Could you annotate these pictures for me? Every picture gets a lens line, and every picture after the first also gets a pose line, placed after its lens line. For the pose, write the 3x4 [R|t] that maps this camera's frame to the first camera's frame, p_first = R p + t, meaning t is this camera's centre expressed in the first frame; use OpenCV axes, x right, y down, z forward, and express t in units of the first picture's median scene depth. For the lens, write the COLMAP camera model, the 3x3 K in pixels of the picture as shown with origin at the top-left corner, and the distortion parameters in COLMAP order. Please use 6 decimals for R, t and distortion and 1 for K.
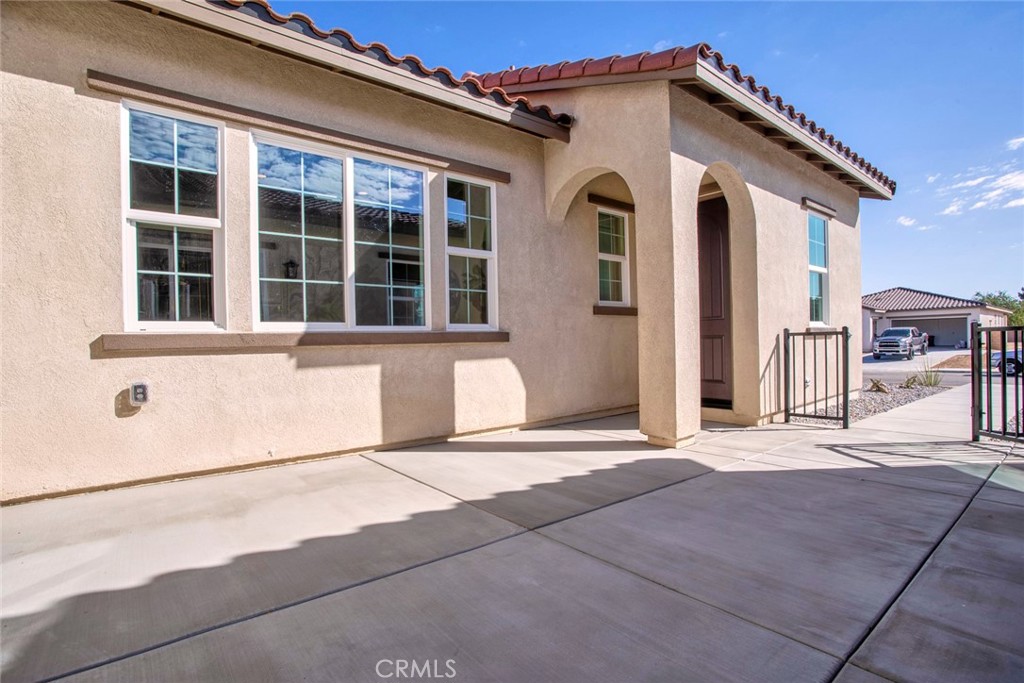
lens RADIAL K [[508.0, 0, 504.4], [0, 508.0, 340.8], [0, 0, 1]] dist [0.003077, 0.000344]
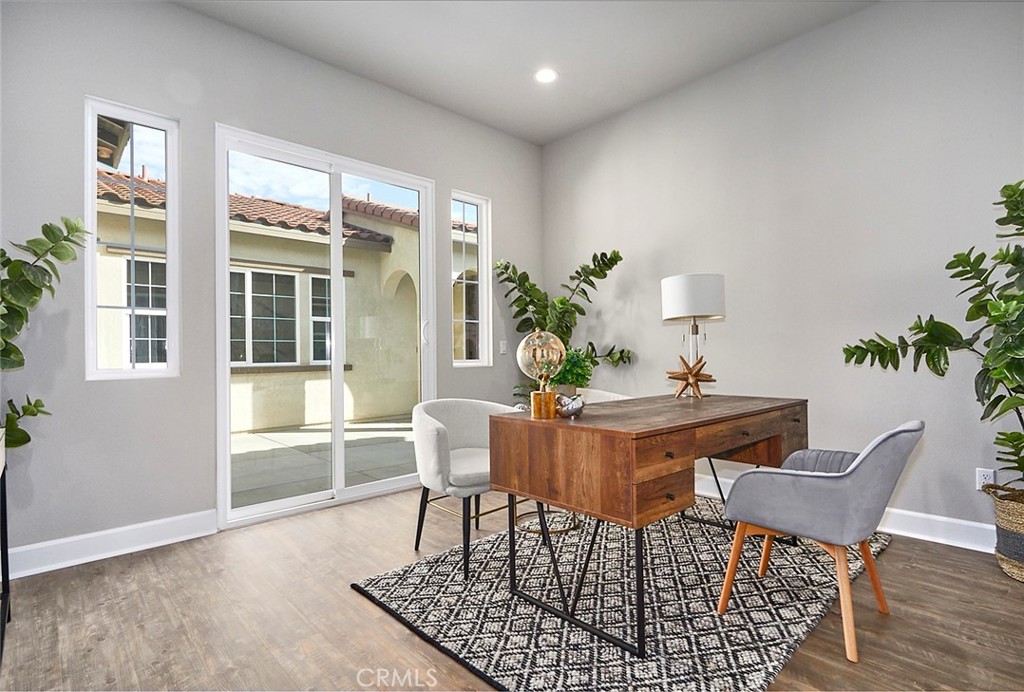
lens RADIAL K [[508.0, 0, 519.7], [0, 508.0, 347.8], [0, 0, 1]] dist [0.003077, 0.000344]
pose [[0.999390, -0.007774, 0.034055, 0.551977], [0.008639, 0.999642, -0.025327, -0.027782], [-0.033846, 0.025606, 0.999099, -0.782584]]
